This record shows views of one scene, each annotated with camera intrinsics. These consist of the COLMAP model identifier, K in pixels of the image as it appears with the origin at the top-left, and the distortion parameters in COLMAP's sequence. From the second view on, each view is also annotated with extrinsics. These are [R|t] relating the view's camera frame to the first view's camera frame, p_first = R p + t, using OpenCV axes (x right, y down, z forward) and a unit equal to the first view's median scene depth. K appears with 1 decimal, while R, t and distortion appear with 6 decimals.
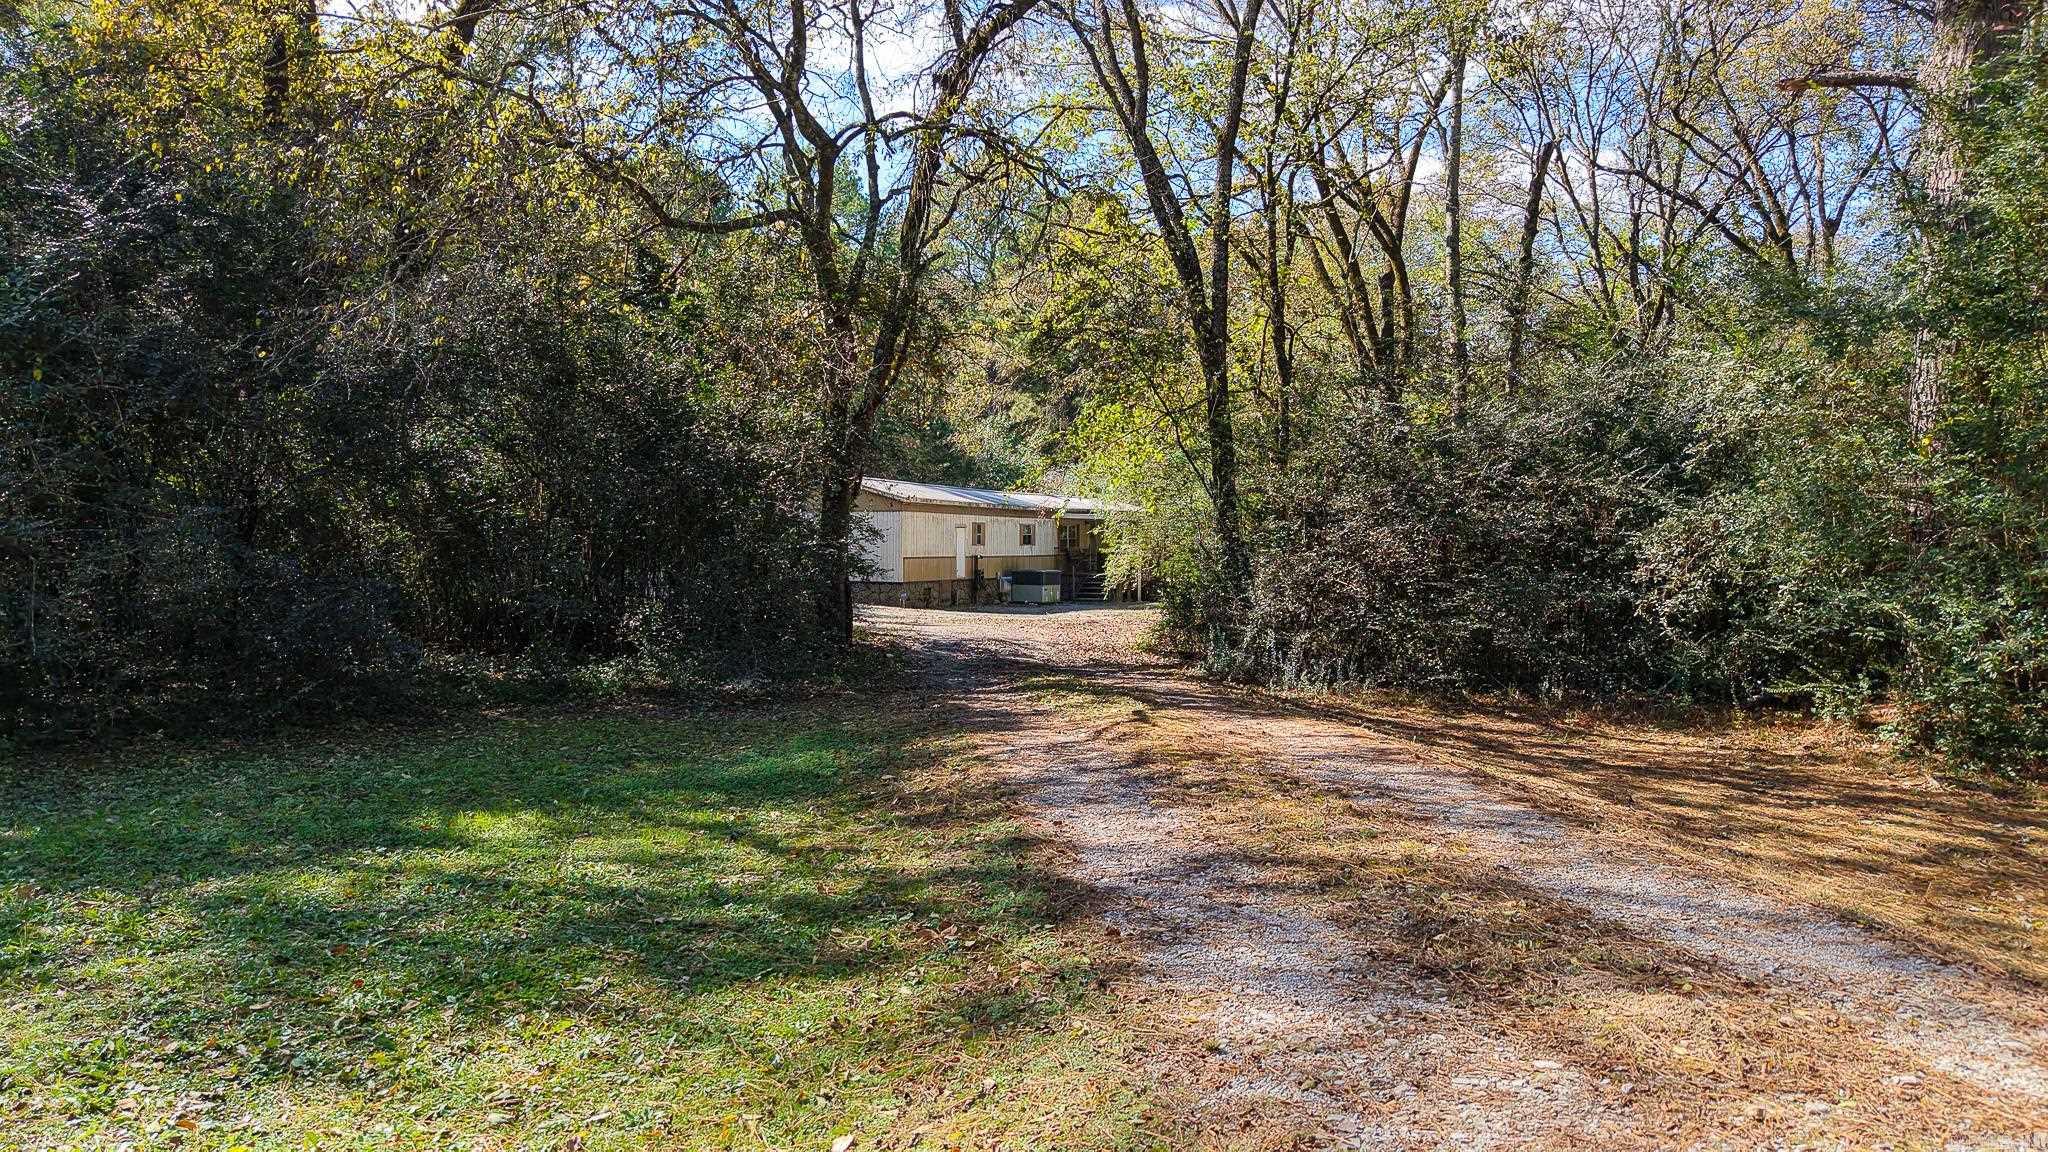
lens RADIAL K [[1363.5, 0, 1024.8], [0, 1363.5, 571.5], [0, 0, 1]] dist [-0.016828, -0.001629]
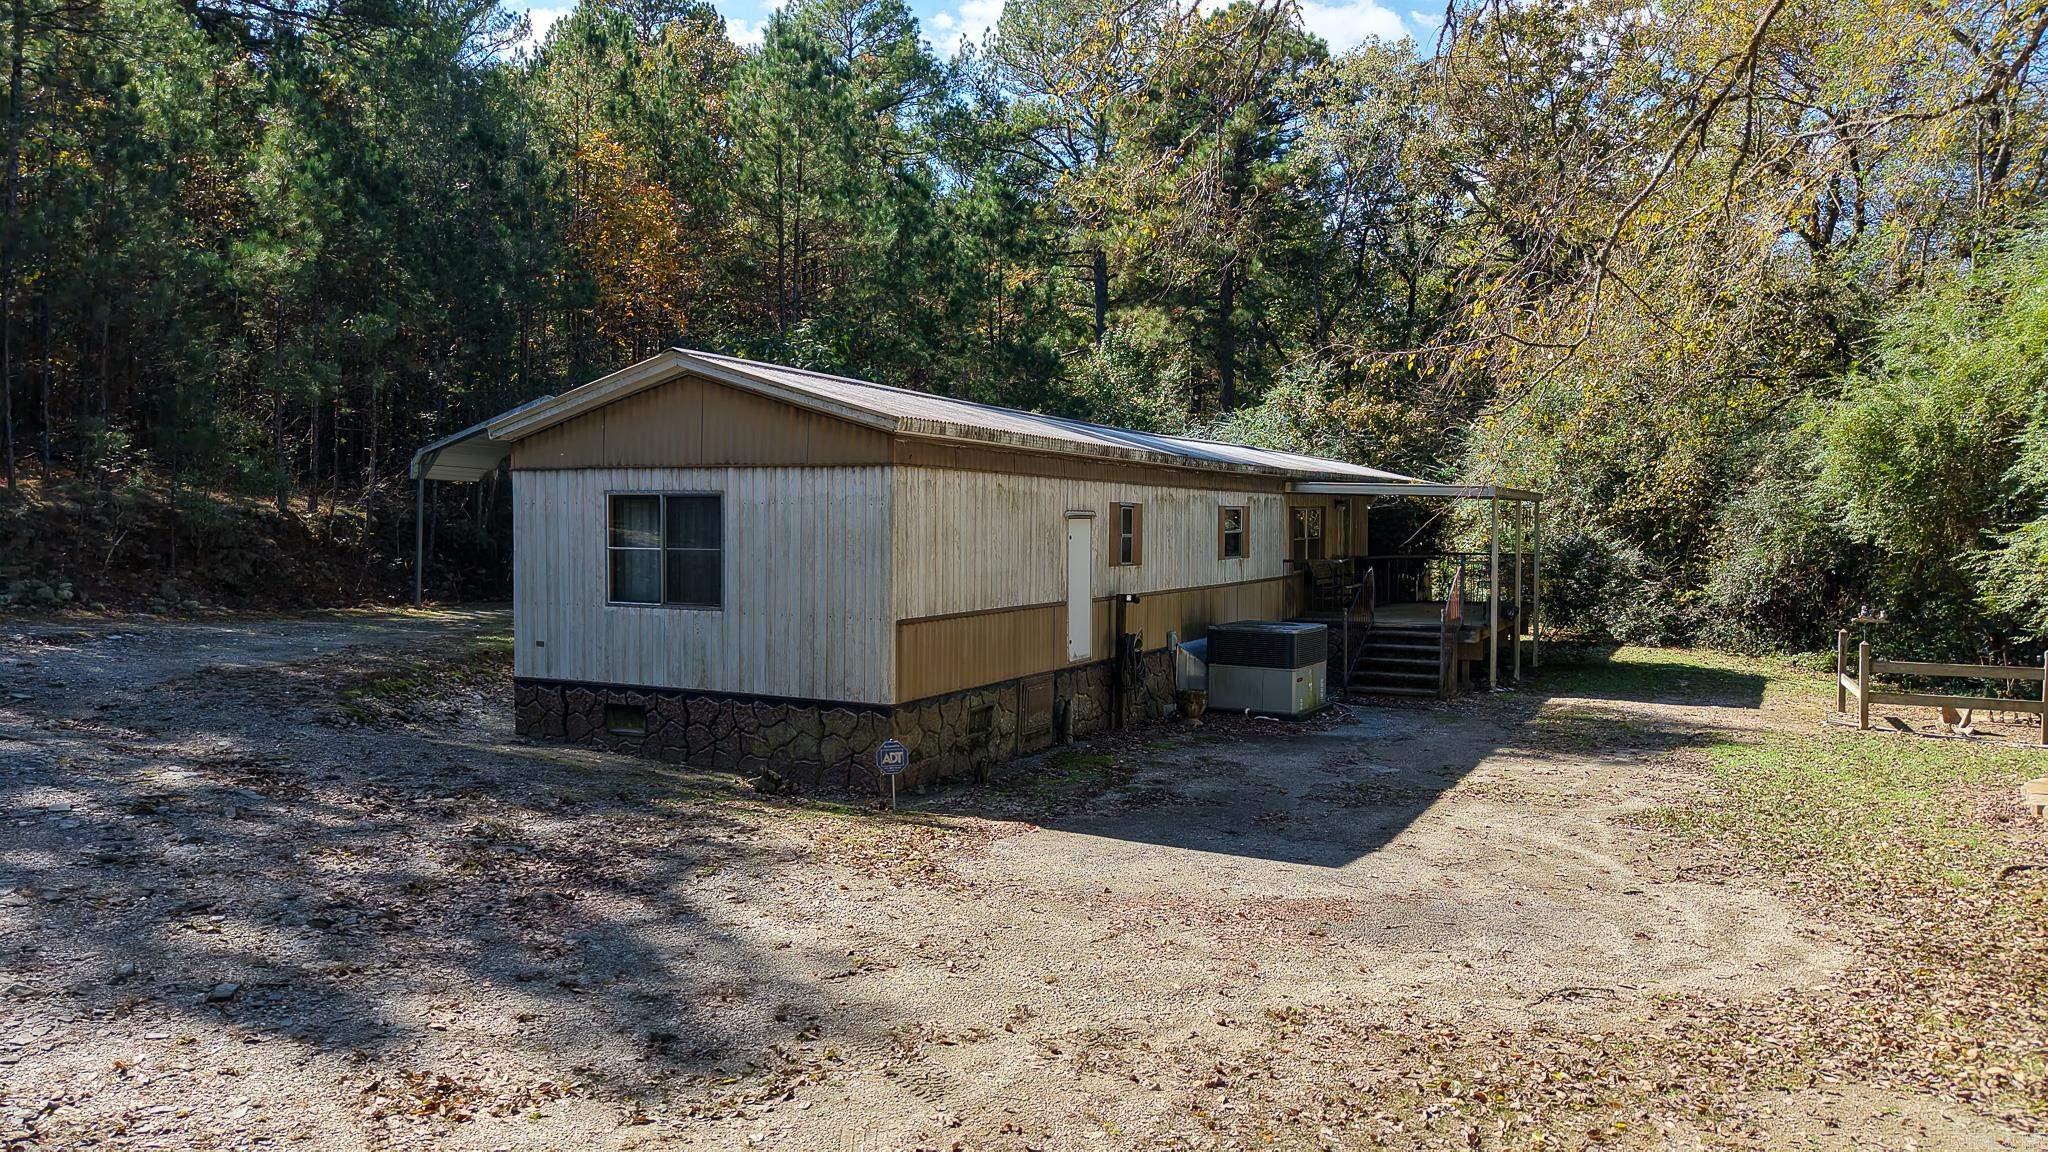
lens RADIAL K [[1363.5, 0, 1030.3], [0, 1363.5, 576.8], [0, 0, 1]] dist [-0.016828, -0.001629]
pose [[0.998141, 0.011269, -0.059901, -0.037355], [-0.009927, 0.999694, 0.022658, -0.024044], [0.060138, -0.022021, 0.997947, 0.623943]]
